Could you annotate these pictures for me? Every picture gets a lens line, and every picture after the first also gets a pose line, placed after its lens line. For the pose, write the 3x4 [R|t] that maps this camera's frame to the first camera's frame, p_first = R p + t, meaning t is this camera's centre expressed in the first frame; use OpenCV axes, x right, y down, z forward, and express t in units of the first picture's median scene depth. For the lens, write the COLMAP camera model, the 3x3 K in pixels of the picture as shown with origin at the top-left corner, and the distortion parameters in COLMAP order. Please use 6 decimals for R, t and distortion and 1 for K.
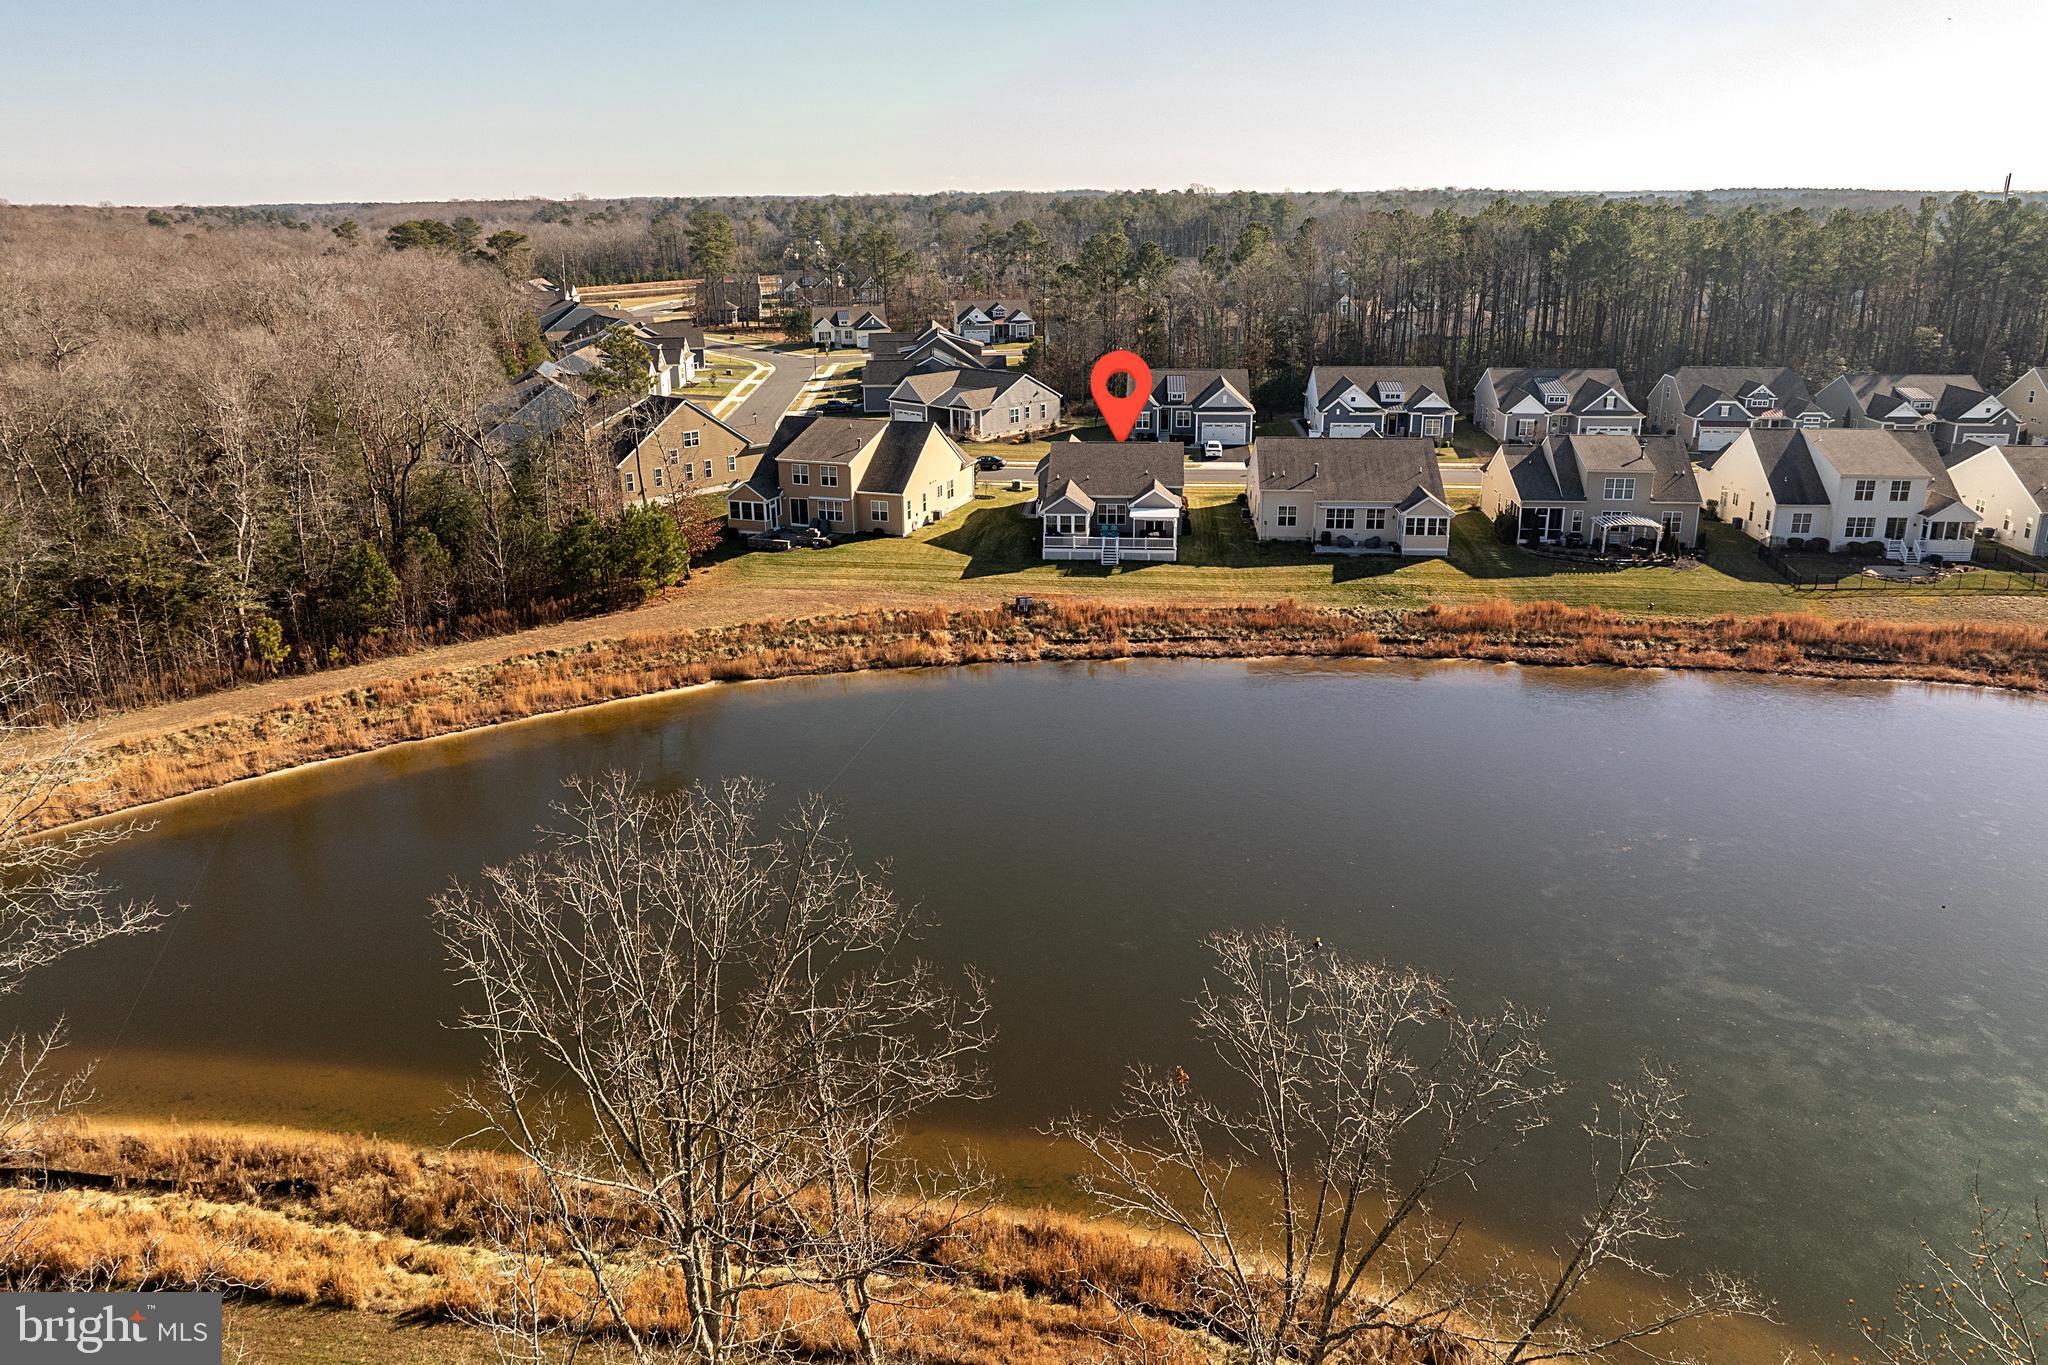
lens RADIAL K [[1402.3, 0, 1024.0], [0, 1402.3, 682.5], [0, 0, 1]] dist [-0.066953, 0.000086]
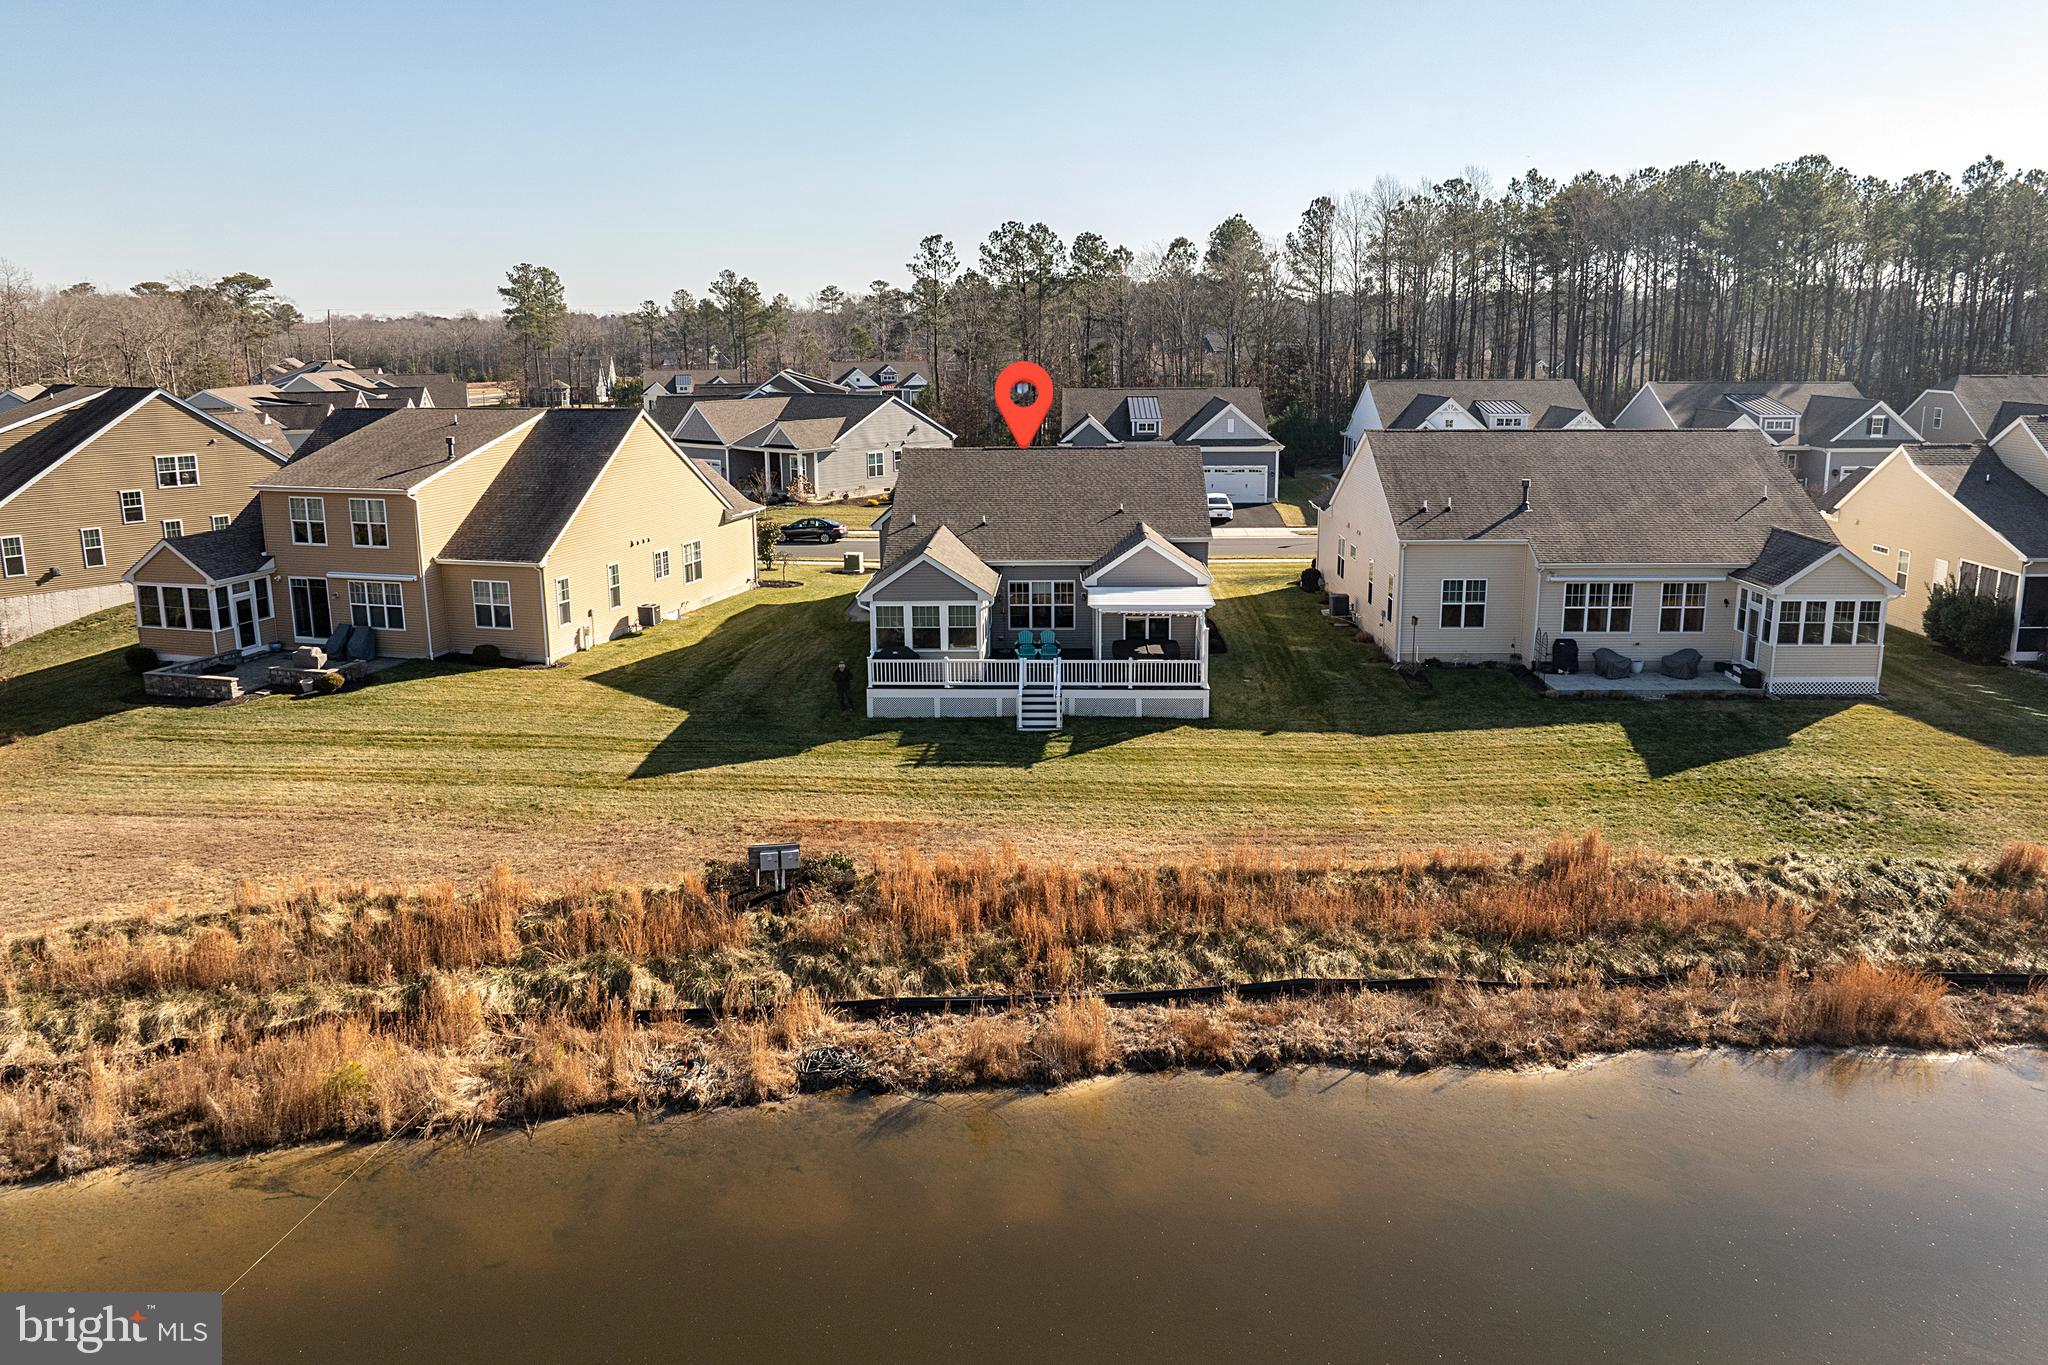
lens RADIAL K [[1402.3, 0, 1024.0], [0, 1402.3, 682.5], [0, 0, 1]] dist [-0.066953, 0.000086]
pose [[0.998626, -0.011668, 0.051080, 0.037289], [0.016388, 0.995532, -0.092991, -0.060870], [-0.049767, 0.093701, 0.994356, 0.611083]]
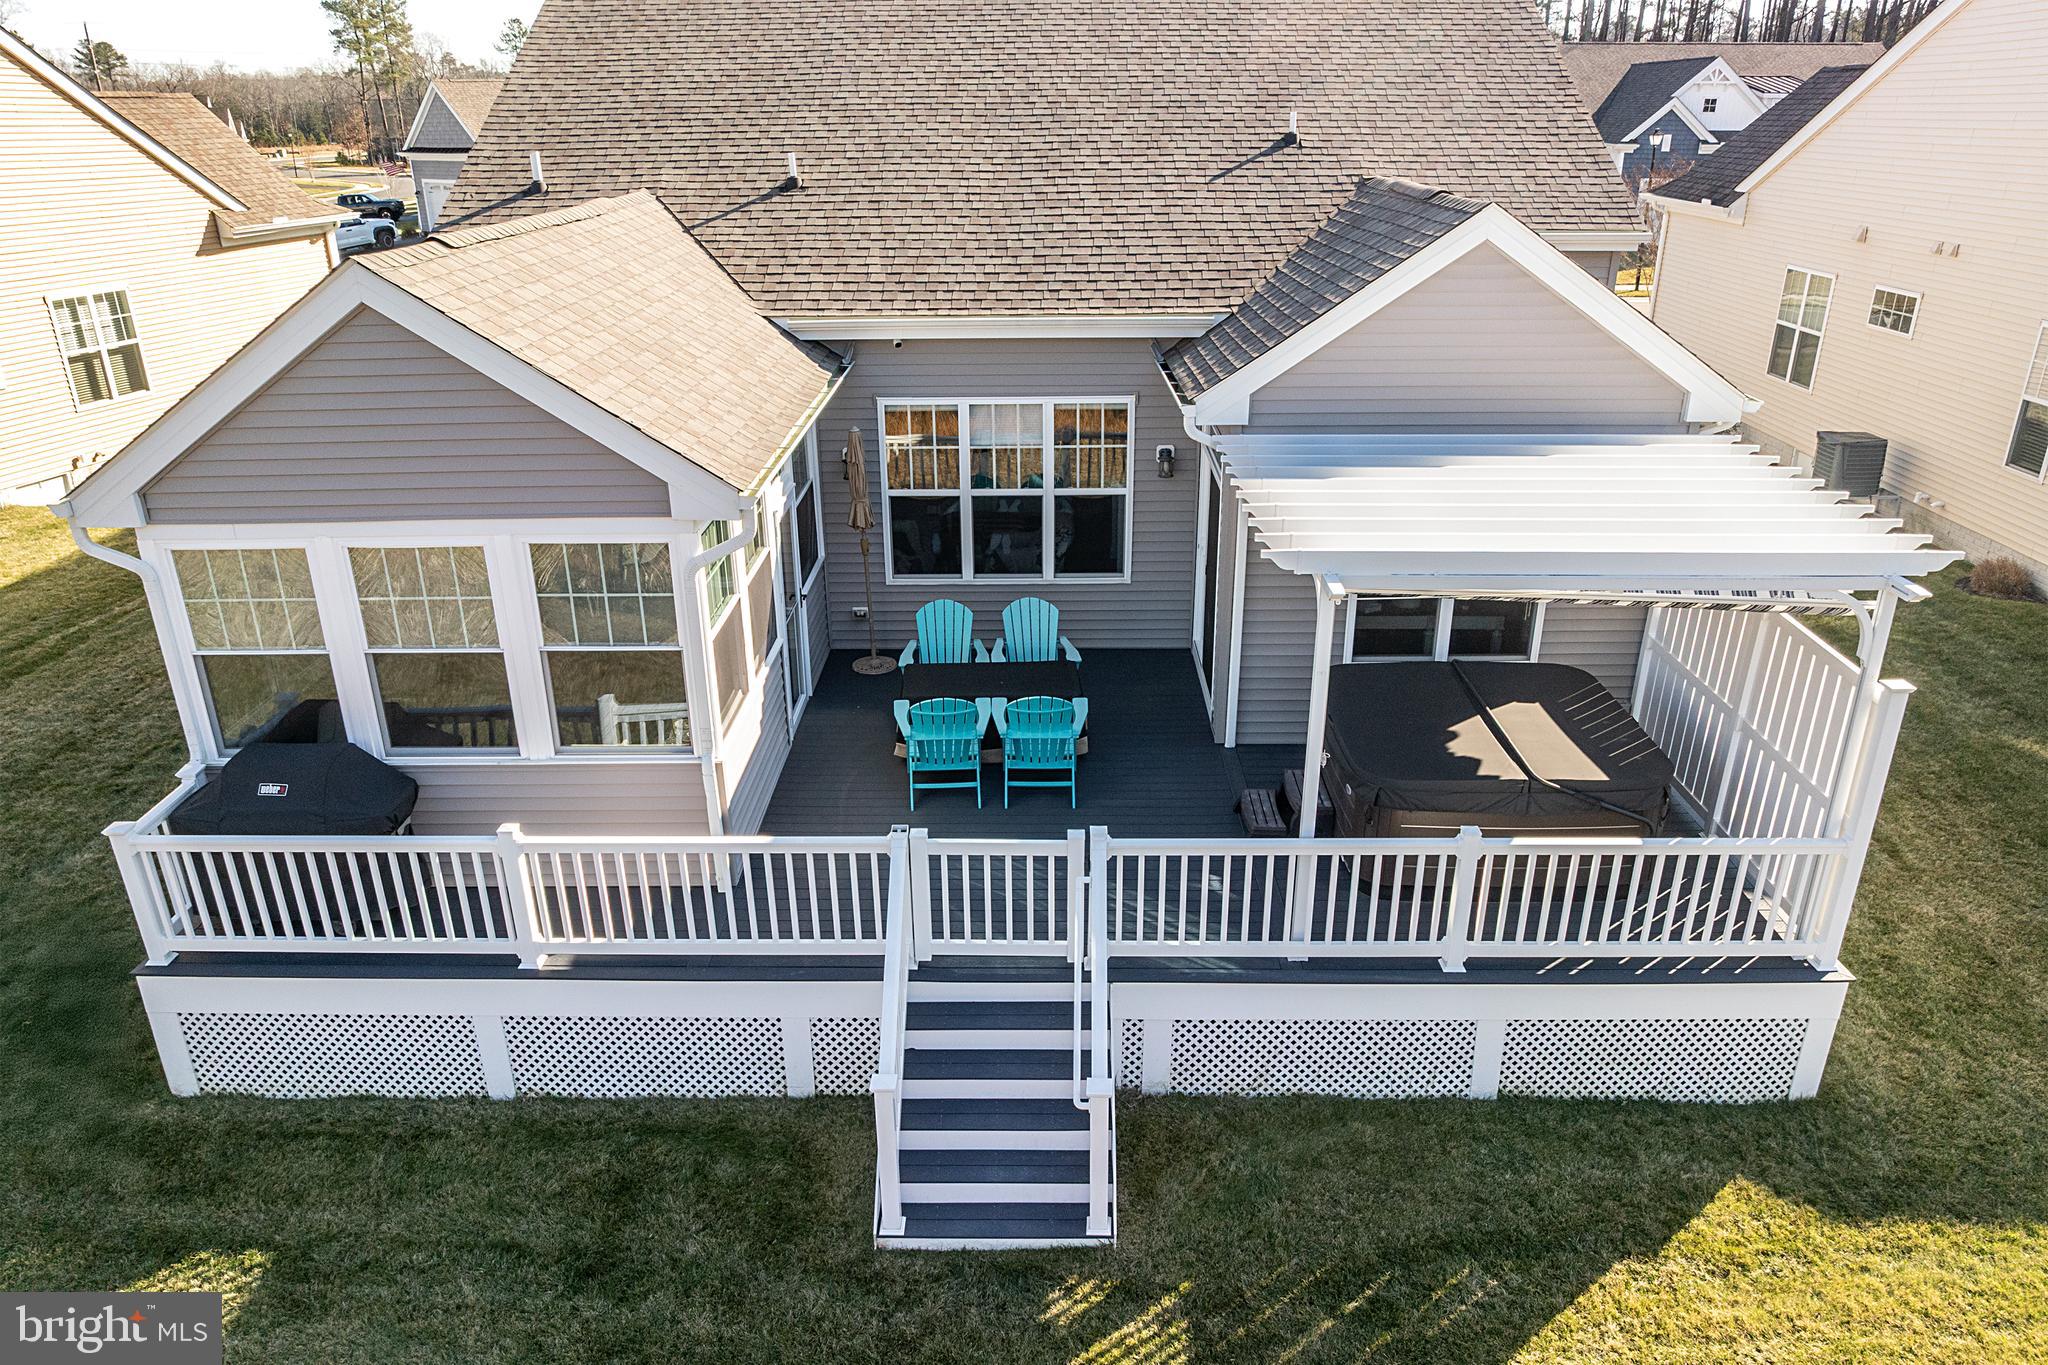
lens RADIAL K [[1402.3, 0, 1024.0], [0, 1402.3, 682.5], [0, 0, 1]] dist [-0.066953, 0.000086]
pose [[0.997018, -0.025158, 0.072956, 0.057644], [0.021077, 0.998198, 0.056182, -0.115371], [-0.074238, -0.054477, 0.995751, 0.921859]]
